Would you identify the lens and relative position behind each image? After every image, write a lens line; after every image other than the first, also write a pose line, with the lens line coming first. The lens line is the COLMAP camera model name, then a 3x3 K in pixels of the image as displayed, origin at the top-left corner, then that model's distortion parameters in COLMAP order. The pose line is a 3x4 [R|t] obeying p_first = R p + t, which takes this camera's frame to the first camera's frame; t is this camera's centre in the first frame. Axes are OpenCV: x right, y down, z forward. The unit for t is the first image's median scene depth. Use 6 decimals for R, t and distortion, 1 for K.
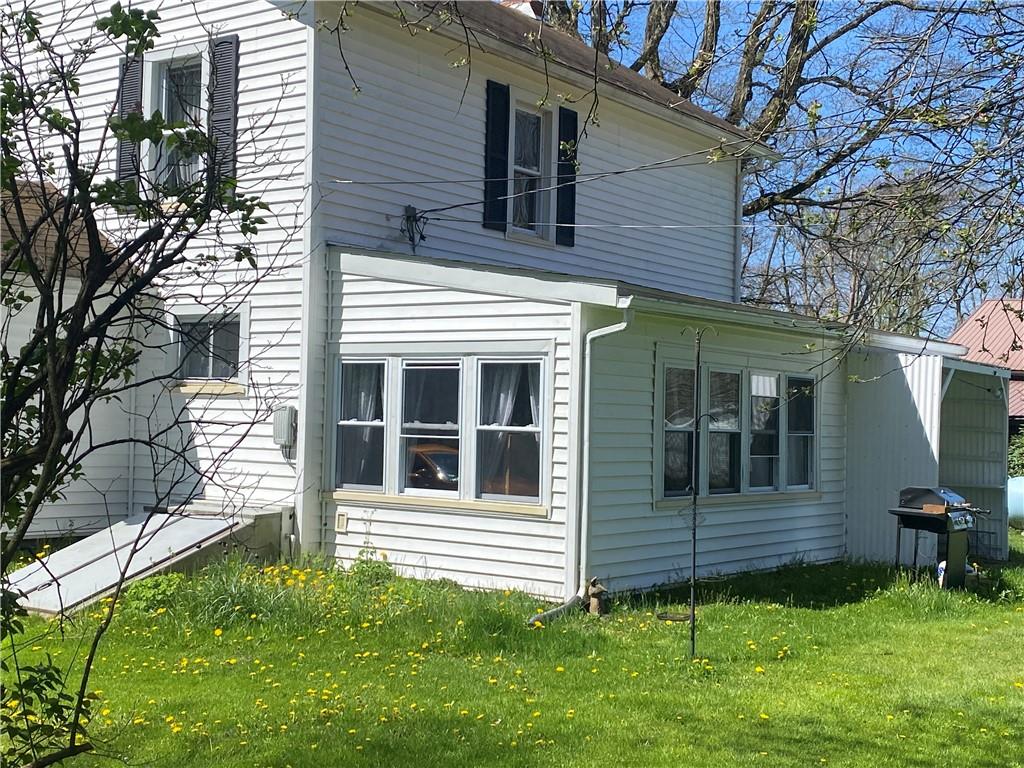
lens RADIAL K [[1361.1, 0, 512.0], [0, 1361.1, 384.0], [0, 0, 1]] dist [-0.005178, -0.000628]
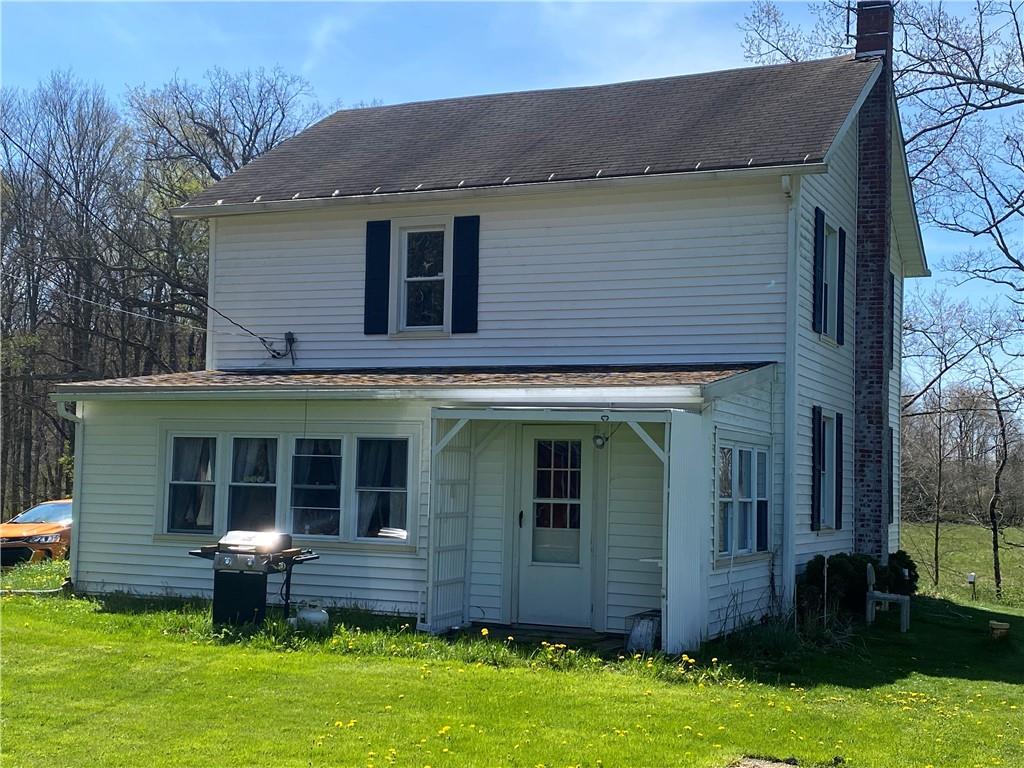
lens RADIAL K [[1361.1, 0, 512.0], [0, 1361.1, 384.0], [0, 0, 1]] dist [-0.005178, -0.000628]
pose [[0.202058, -0.095664, -0.974690, 1.267588], [-0.001487, 0.995187, -0.097984, 0.058826], [0.979372, 0.021248, 0.200943, 0.877284]]
